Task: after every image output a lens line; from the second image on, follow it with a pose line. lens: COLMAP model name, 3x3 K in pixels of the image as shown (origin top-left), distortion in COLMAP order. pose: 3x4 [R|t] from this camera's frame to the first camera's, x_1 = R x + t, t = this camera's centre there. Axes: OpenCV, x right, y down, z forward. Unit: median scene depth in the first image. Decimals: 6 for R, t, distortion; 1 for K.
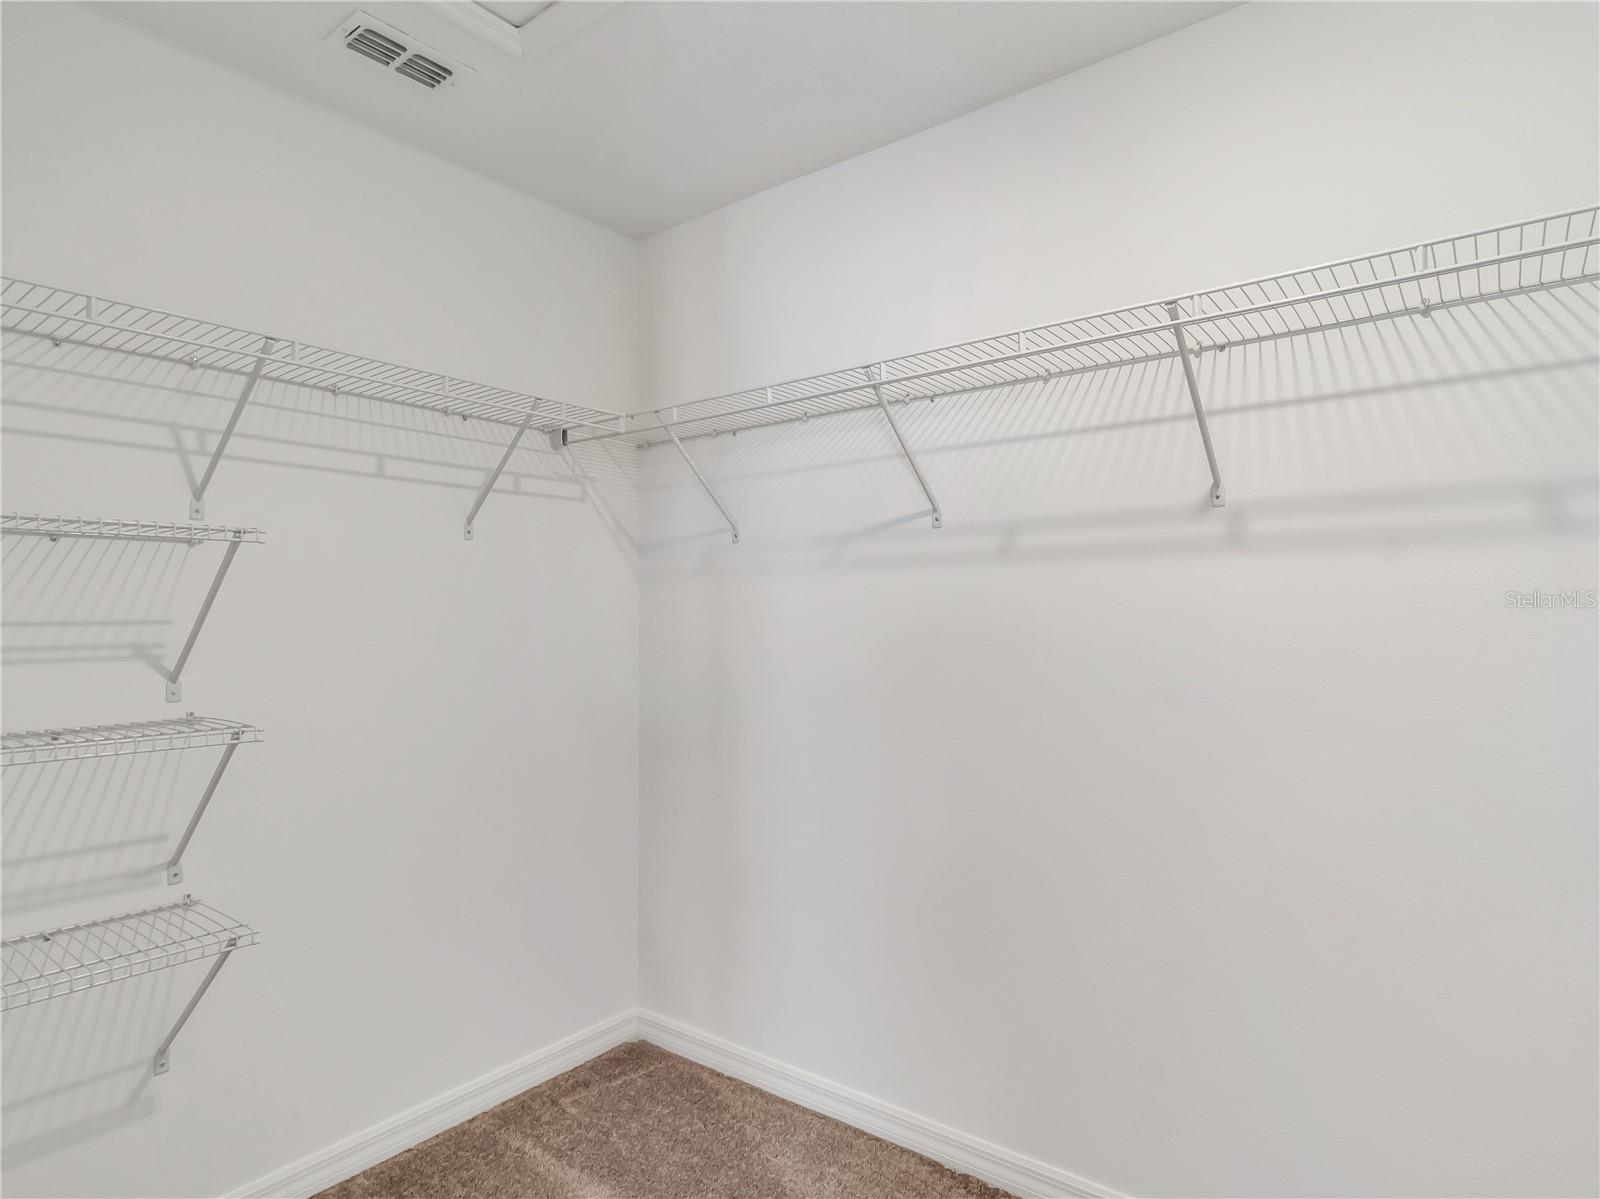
lens RADIAL K [[869.5, 0, 791.5], [0, 869.5, 580.5], [0, 0, 1]] dist [0.002064, 0.001357]
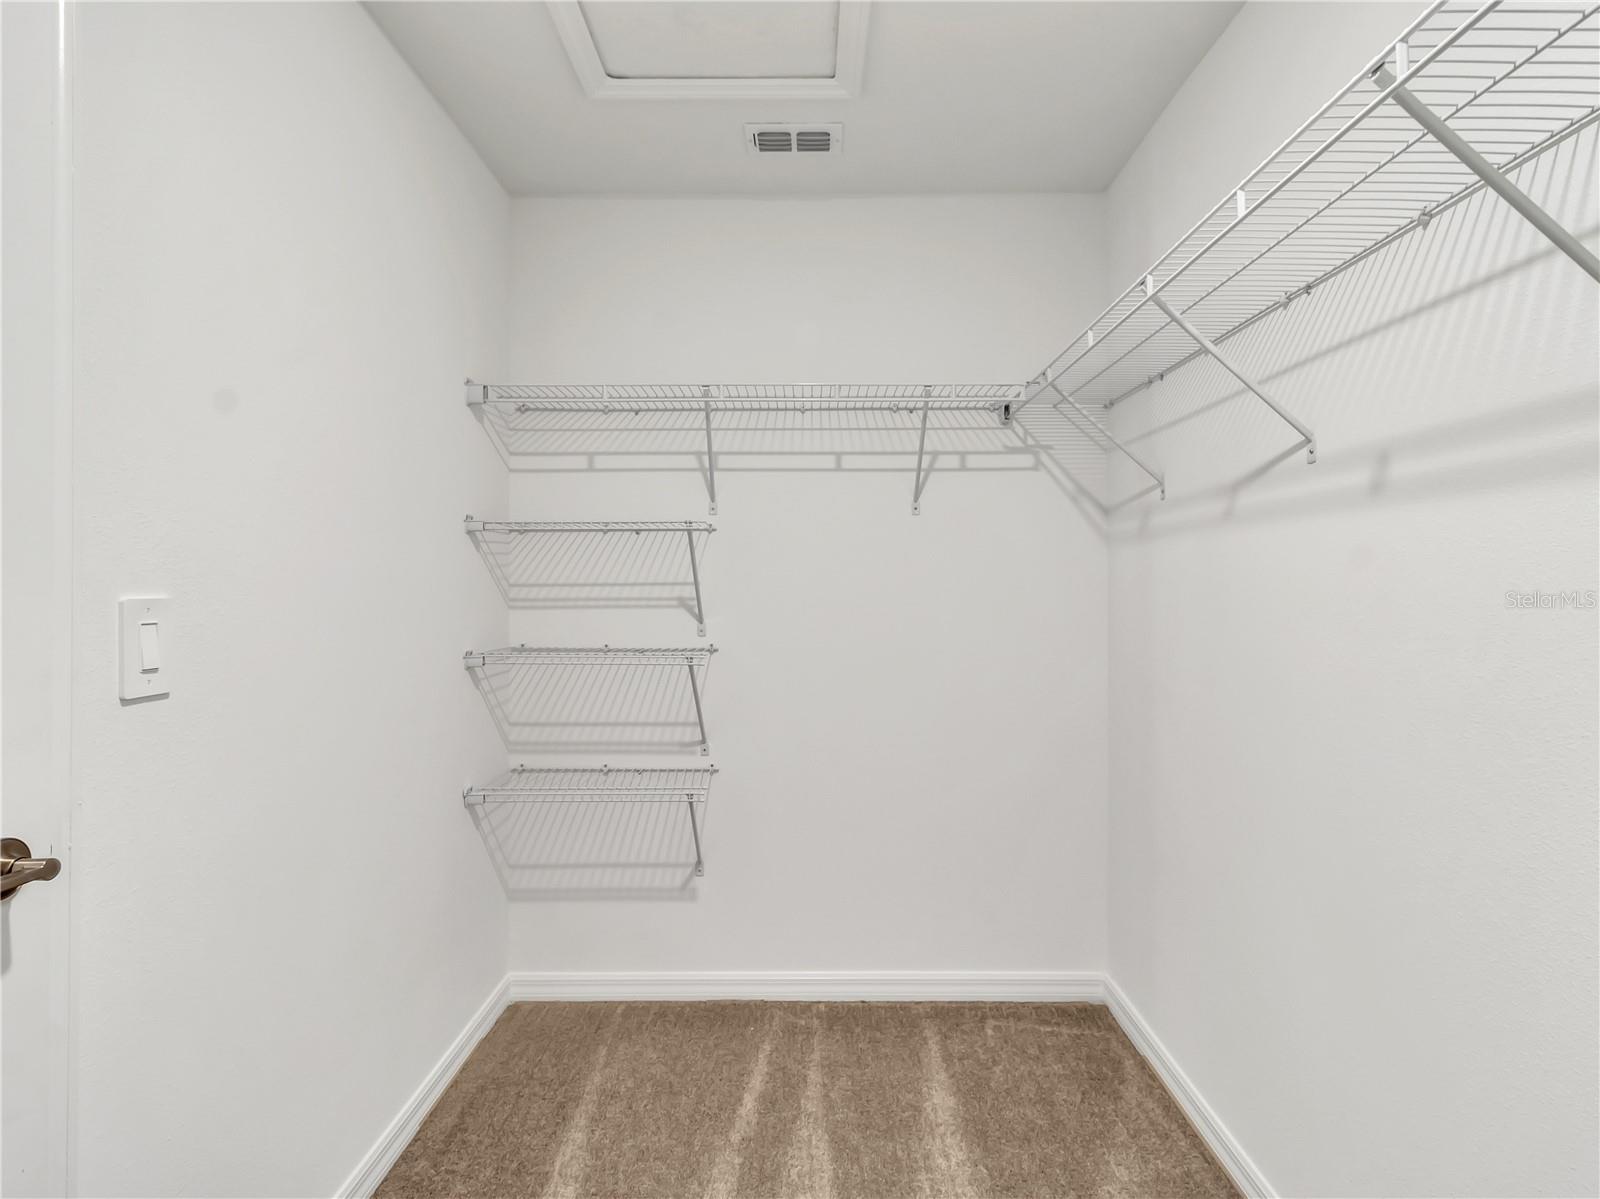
lens RADIAL K [[810.5, 0, 805.3], [0, 810.5, 576.3], [0, 0, 1]] dist [0.000145, 0.000131]
pose [[0.633628, -0.002592, -0.773634, 0.423373], [0.030488, 0.999301, 0.021622, 0.008423], [0.773037, -0.037286, 0.633264, 0.213850]]
